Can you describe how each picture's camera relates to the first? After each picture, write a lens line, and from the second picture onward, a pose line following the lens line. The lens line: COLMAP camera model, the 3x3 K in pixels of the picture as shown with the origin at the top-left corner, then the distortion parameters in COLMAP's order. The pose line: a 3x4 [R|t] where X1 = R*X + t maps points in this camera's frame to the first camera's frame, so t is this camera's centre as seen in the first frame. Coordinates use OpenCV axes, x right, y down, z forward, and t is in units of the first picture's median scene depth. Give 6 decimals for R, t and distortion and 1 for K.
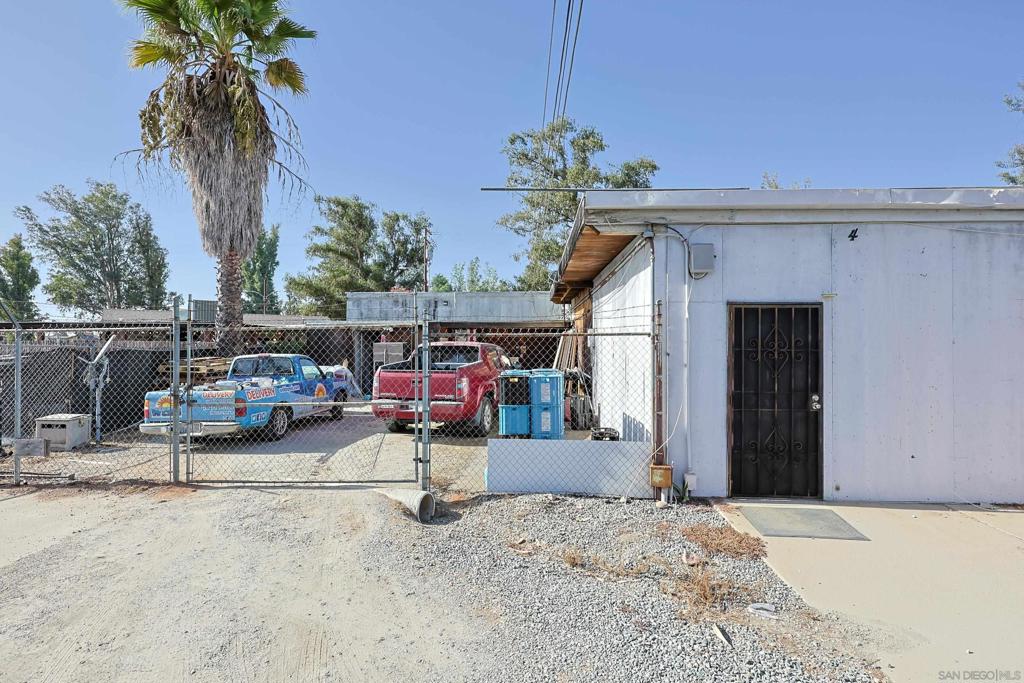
lens RADIAL K [[503.3, 0, 503.2], [0, 503.3, 351.4], [0, 0, 1]] dist [-0.002719, -0.000877]
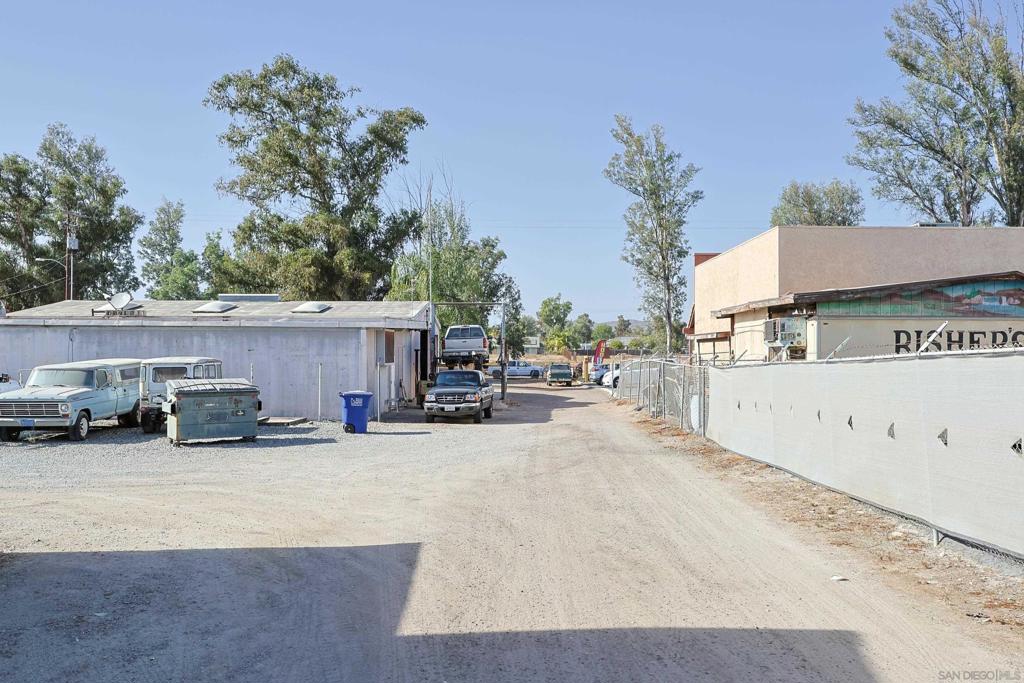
lens RADIAL K [[904.9, 0, 503.1], [0, 904.9, 343.5], [0, 0, 1]] dist [-0.006289, -0.000417]
pose [[0.998960, -0.001312, 0.045586, 1.899752], [0.001822, 0.999936, -0.011152, -0.042028], [-0.045568, 0.011224, 0.998898, -1.946003]]
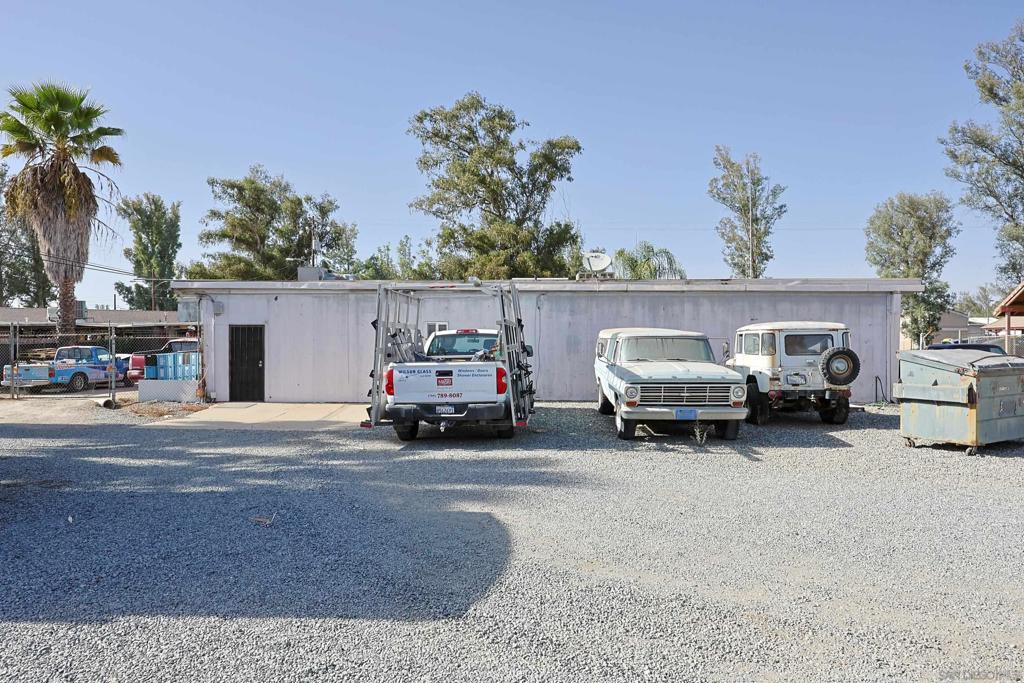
lens RADIAL K [[632.0, 0, 492.1], [0, 632.0, 345.9], [0, 0, 1]] dist [0.007346, -0.001707]
pose [[0.999988, -0.003299, 0.003666, 0.730519], [0.003281, 0.999983, 0.004774, -0.000900], [-0.003682, -0.004762, 0.999982, -0.912781]]
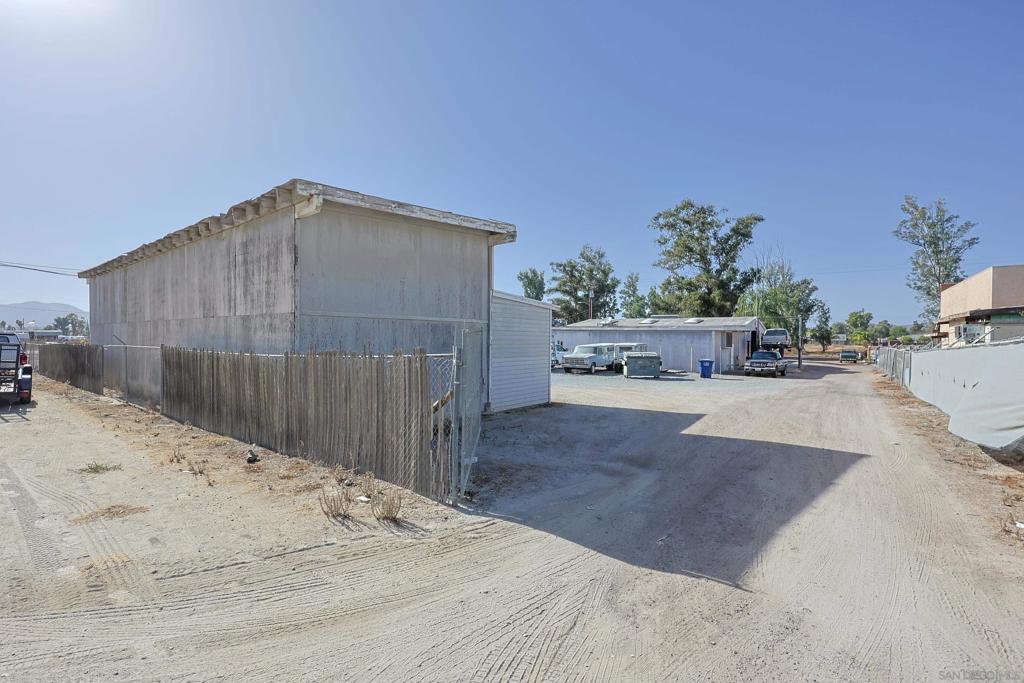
lens RADIAL K [[429.3, 0, 510.8], [0, 429.3, 345.6], [0, 0, 1]] dist [0.002129, -0.000113]
pose [[0.832685, 0.015273, -0.553537, 2.037821], [-0.010937, 0.999878, 0.011135, -0.039538], [0.553640, -0.003218, 0.832750, -2.232338]]
